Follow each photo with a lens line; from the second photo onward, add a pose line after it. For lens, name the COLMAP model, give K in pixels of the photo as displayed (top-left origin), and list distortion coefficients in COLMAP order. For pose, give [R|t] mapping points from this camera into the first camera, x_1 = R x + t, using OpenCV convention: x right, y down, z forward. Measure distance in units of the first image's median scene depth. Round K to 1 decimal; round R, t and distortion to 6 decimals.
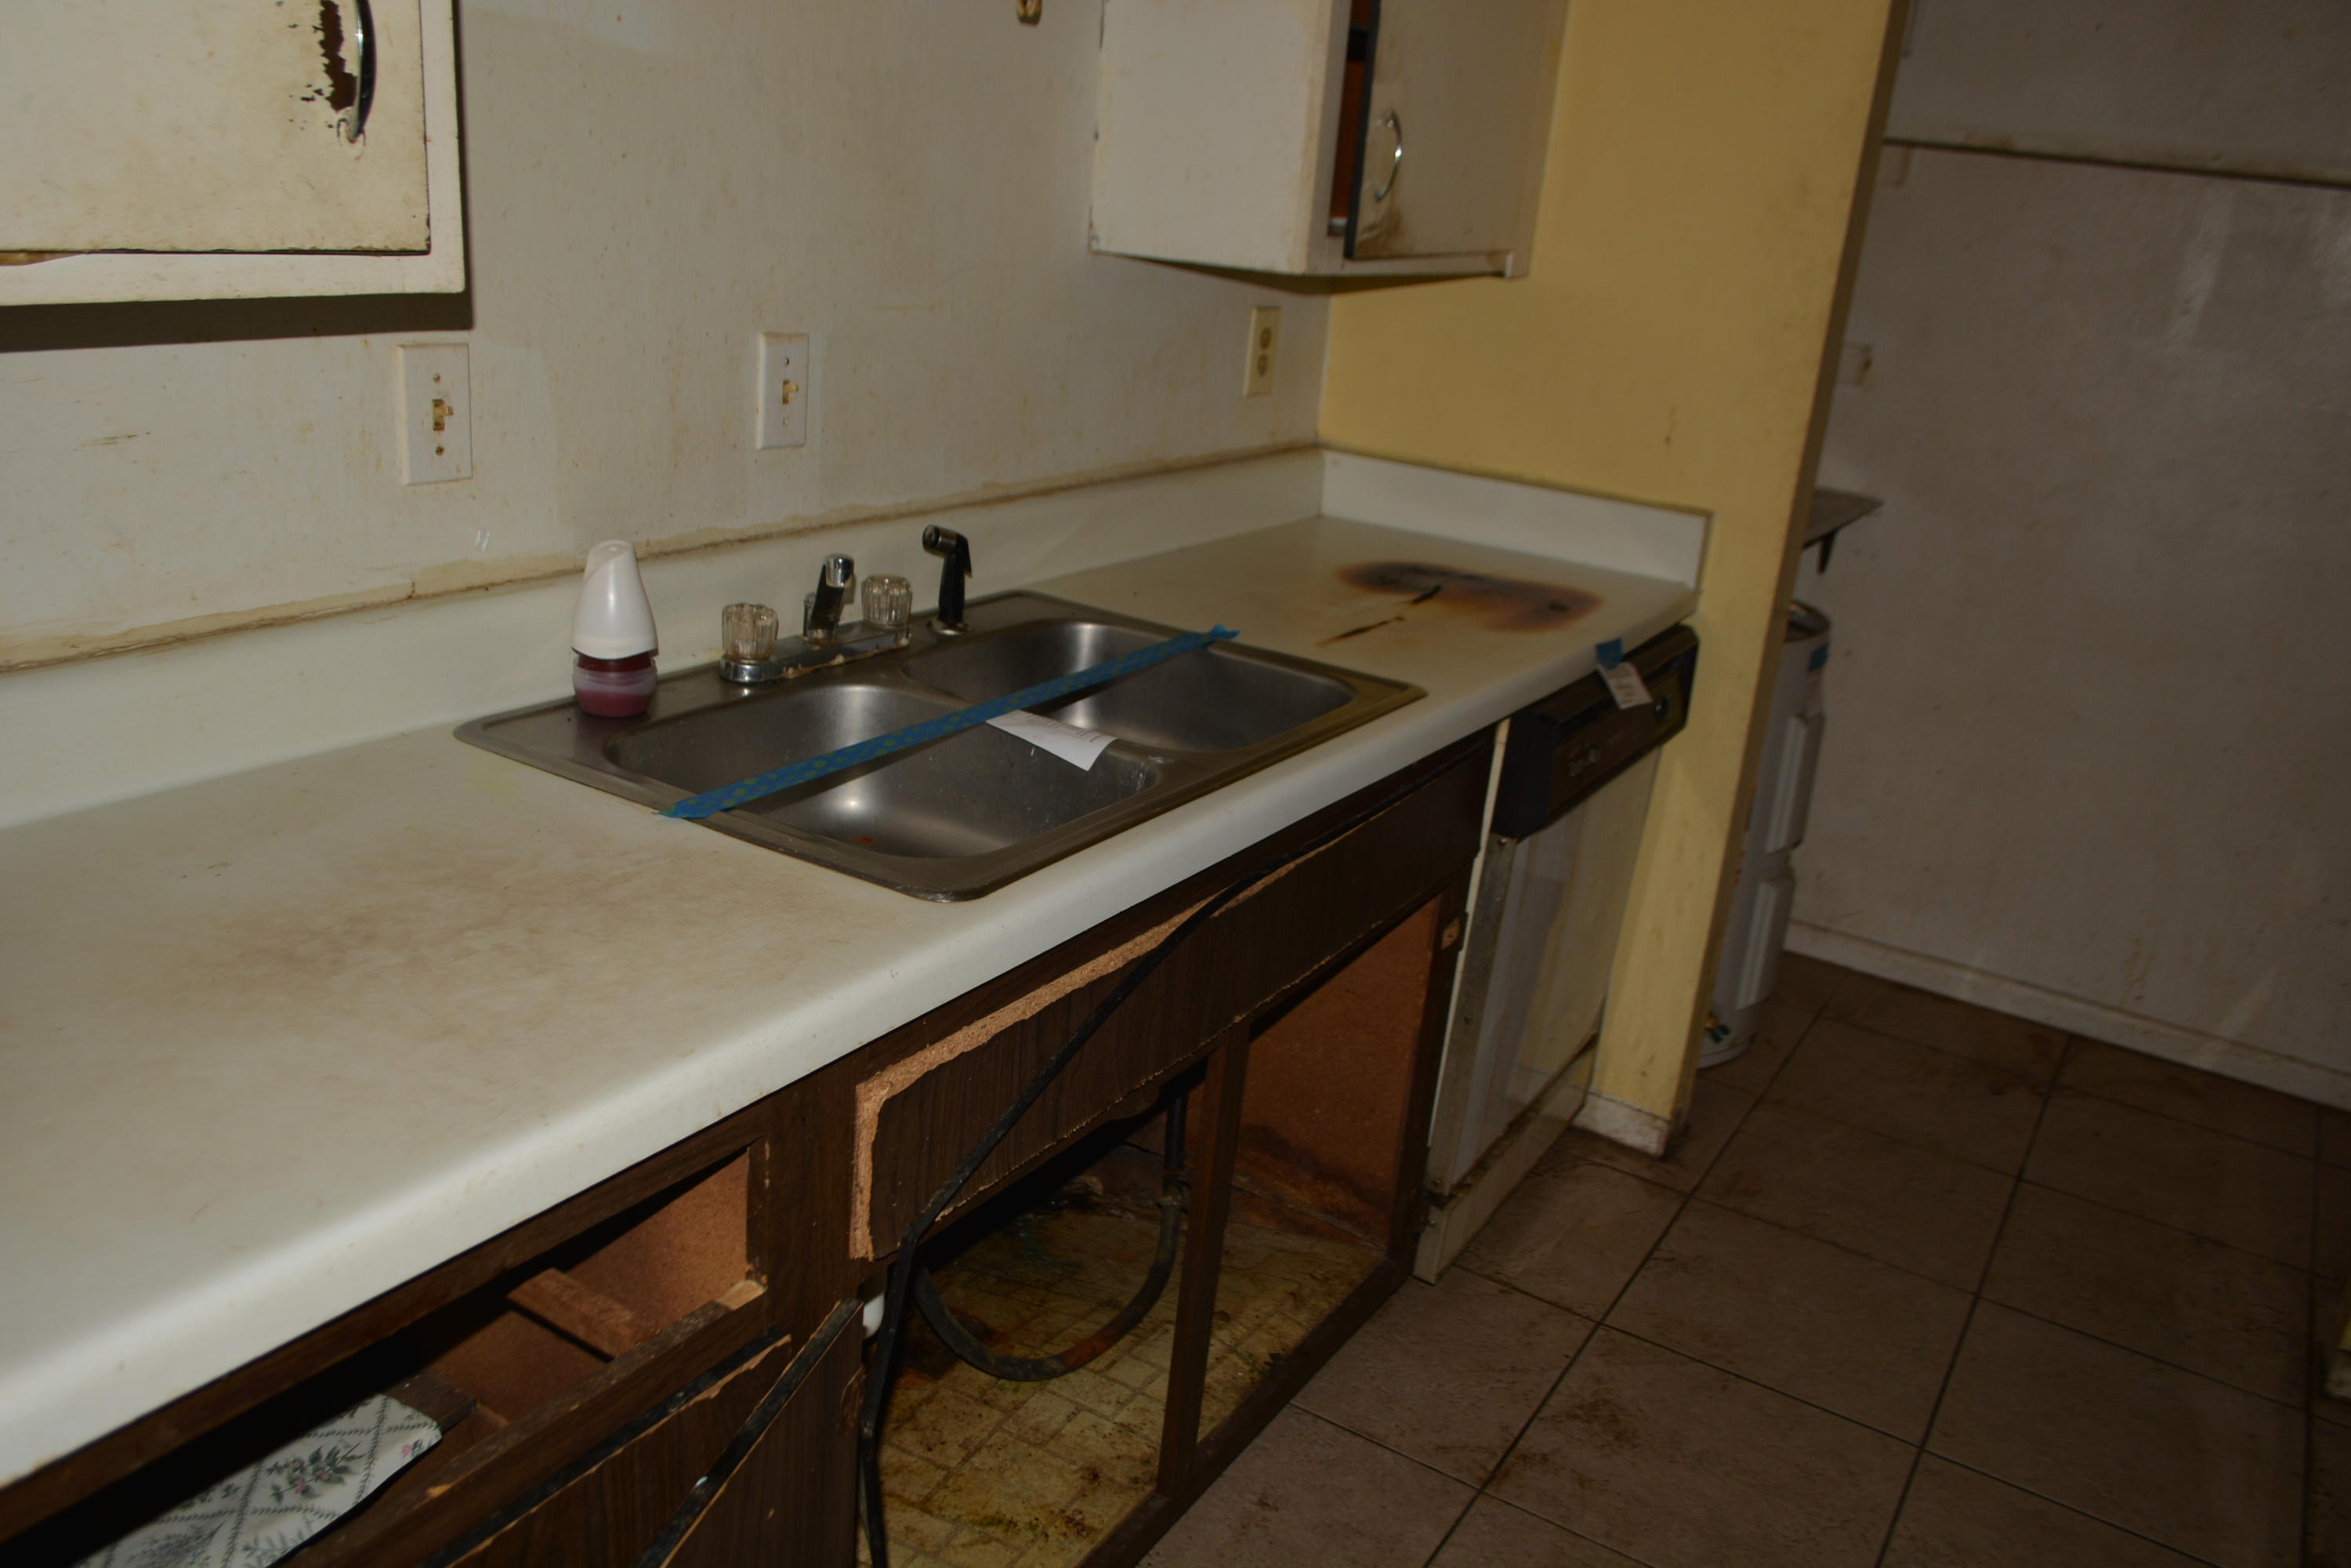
lens RADIAL K [[1837.6, 0, 1142.0], [0, 1837.6, 789.9], [0, 0, 1]] dist [-0.013390, -0.001878]
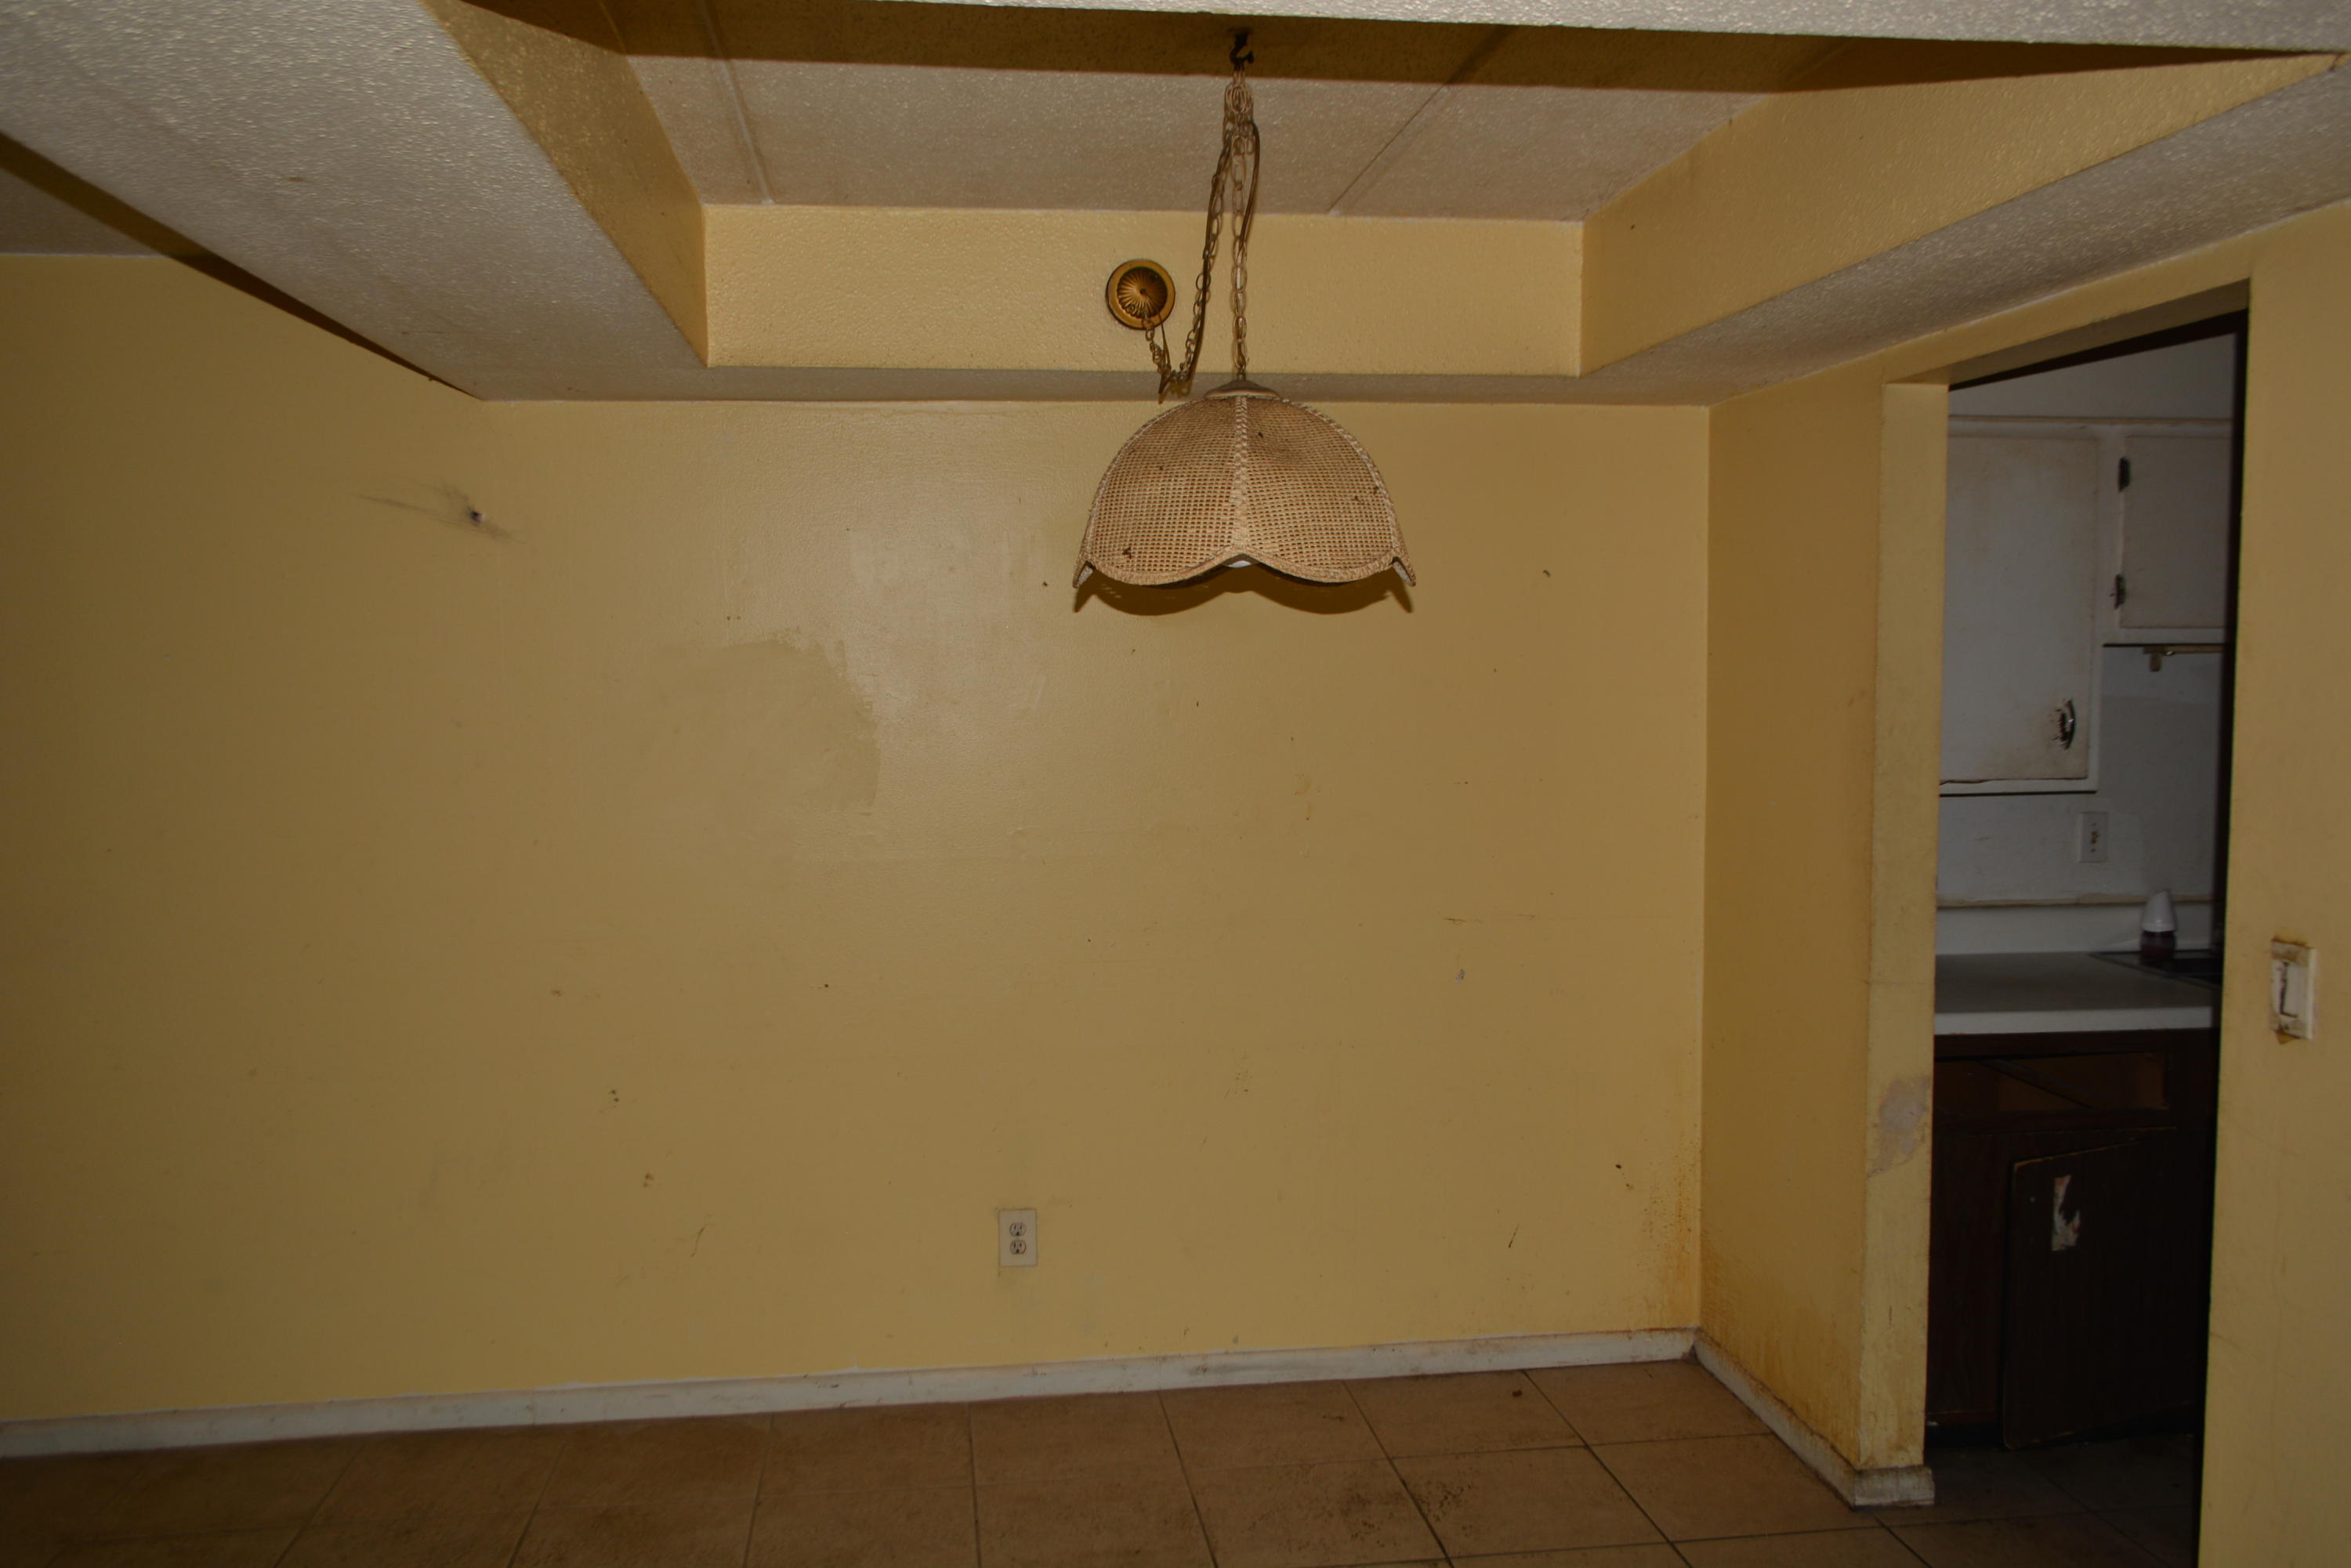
lens RADIAL K [[1837.6, 0, 1142.0], [0, 1837.6, 789.9], [0, 0, 1]] dist [-0.013390, -0.001878]
pose [[0.639500, -0.021754, -0.768483, 0.834401], [-0.198476, 0.961042, -0.192368, 0.551605], [0.742730, 0.275545, 0.610269, -1.797697]]
